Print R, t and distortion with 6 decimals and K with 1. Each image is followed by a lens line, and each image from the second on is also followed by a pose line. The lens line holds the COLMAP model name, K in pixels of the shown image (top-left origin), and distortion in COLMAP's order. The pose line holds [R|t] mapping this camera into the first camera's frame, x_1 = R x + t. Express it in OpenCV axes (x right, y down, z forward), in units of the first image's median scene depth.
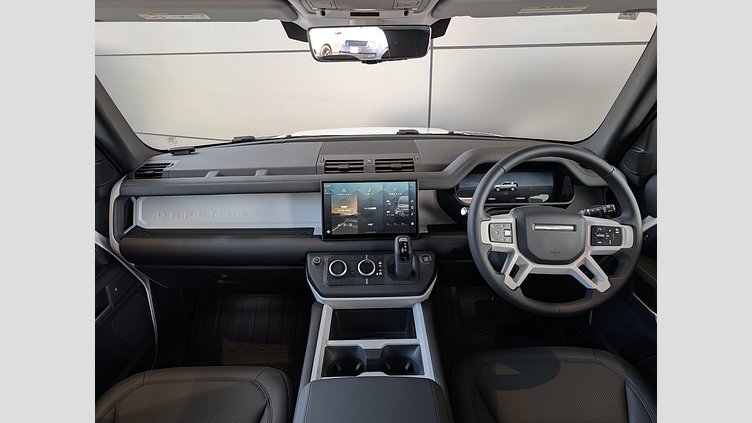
lens RADIAL K [[384.7, 0, 376.0], [0, 384.7, 211.5], [0, 0, 1]] dist [0.018747, -0.000096]
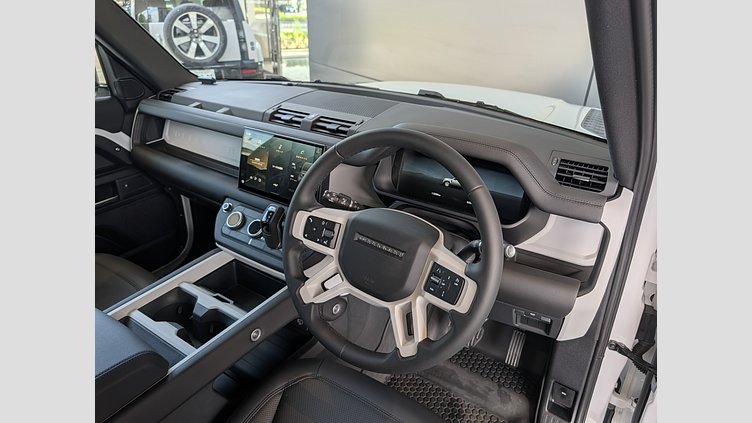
lens RADIAL K [[384.7, 0, 376.0], [0, 384.7, 211.5], [0, 0, 1]] dist [0.018747, -0.000096]
pose [[0.844096, 0.275806, -0.459819, 0.622970], [-0.225713, 0.960652, 0.161868, -0.106796], [0.486371, -0.032845, 0.873135, 0.319332]]
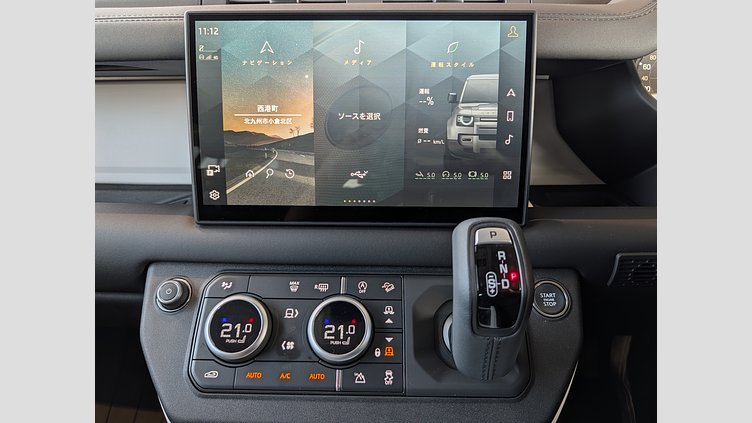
lens RADIAL K [[384.7, 0, 376.0], [0, 384.7, 211.5], [0, 0, 1]] dist [0.018747, -0.000096]
pose [[0.999345, 0.028181, -0.022724, 0.005304], [-0.026435, 0.996922, 0.073803, 0.040414], [0.024734, -0.073154, 0.997014, 0.715013]]
